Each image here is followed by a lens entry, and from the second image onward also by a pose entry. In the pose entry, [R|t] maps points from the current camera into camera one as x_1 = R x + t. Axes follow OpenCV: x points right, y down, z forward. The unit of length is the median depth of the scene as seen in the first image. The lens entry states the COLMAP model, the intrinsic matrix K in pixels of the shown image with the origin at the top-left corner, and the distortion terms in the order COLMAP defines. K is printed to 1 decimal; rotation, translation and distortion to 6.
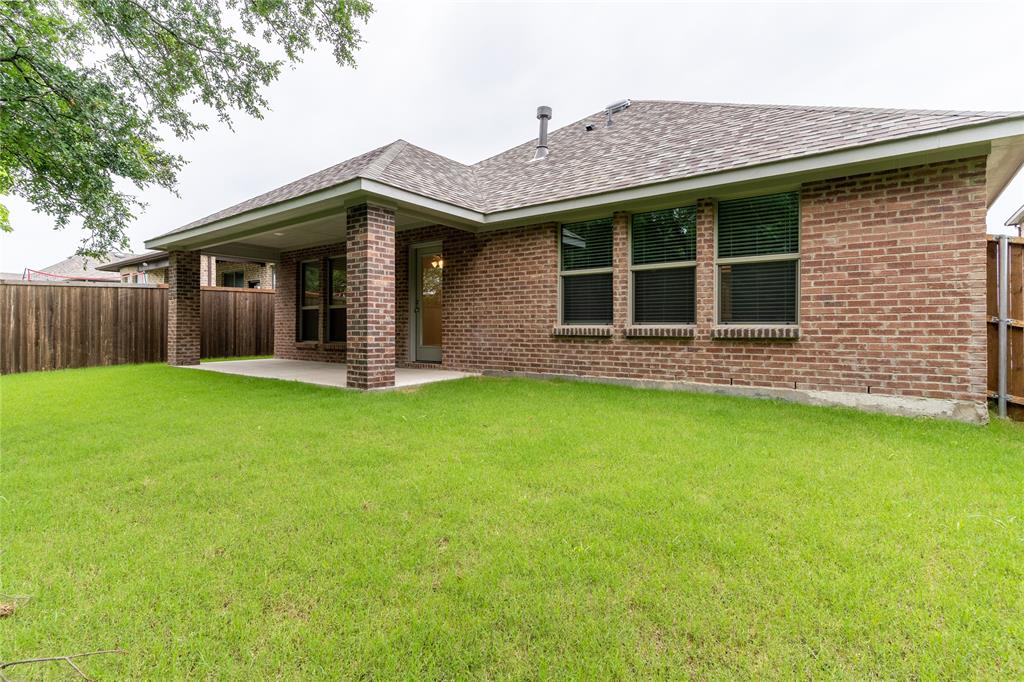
lens RADIAL K [[500.0, 0, 506.9], [0, 500.0, 328.6], [0, 0, 1]] dist [0.000426, -0.000078]
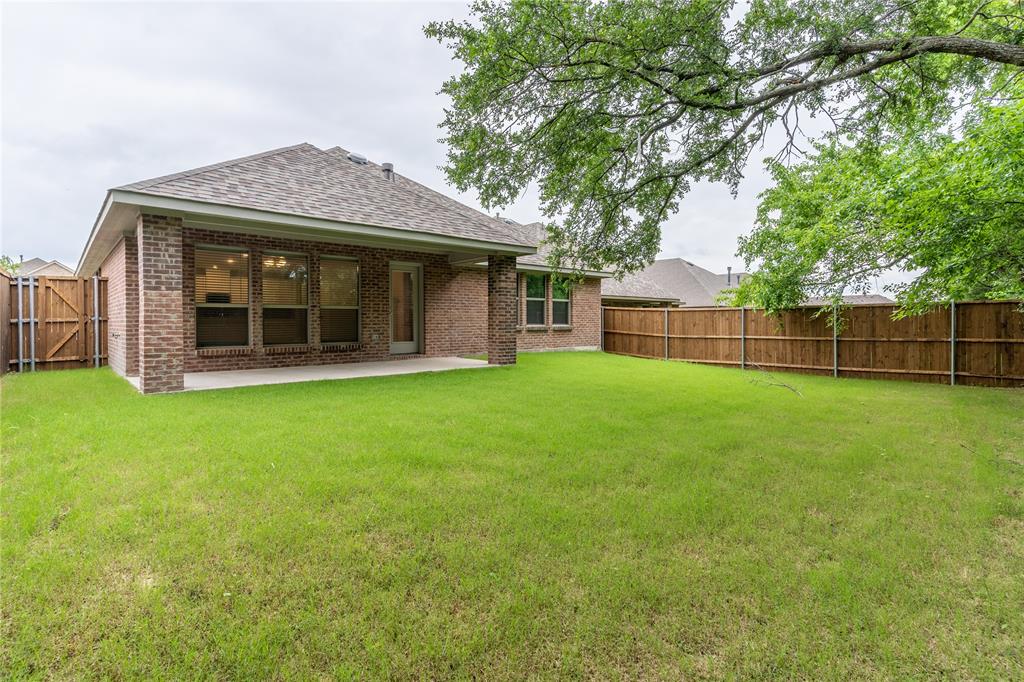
lens RADIAL K [[495.8, 0, 508.9], [0, 495.8, 341.2], [0, 0, 1]] dist [0.001113, -0.000352]
pose [[0.181131, -0.042162, 0.982555, -1.867368], [0.002463, 0.999097, 0.042418, -0.028544], [-0.983456, -0.005264, 0.181071, 0.671936]]
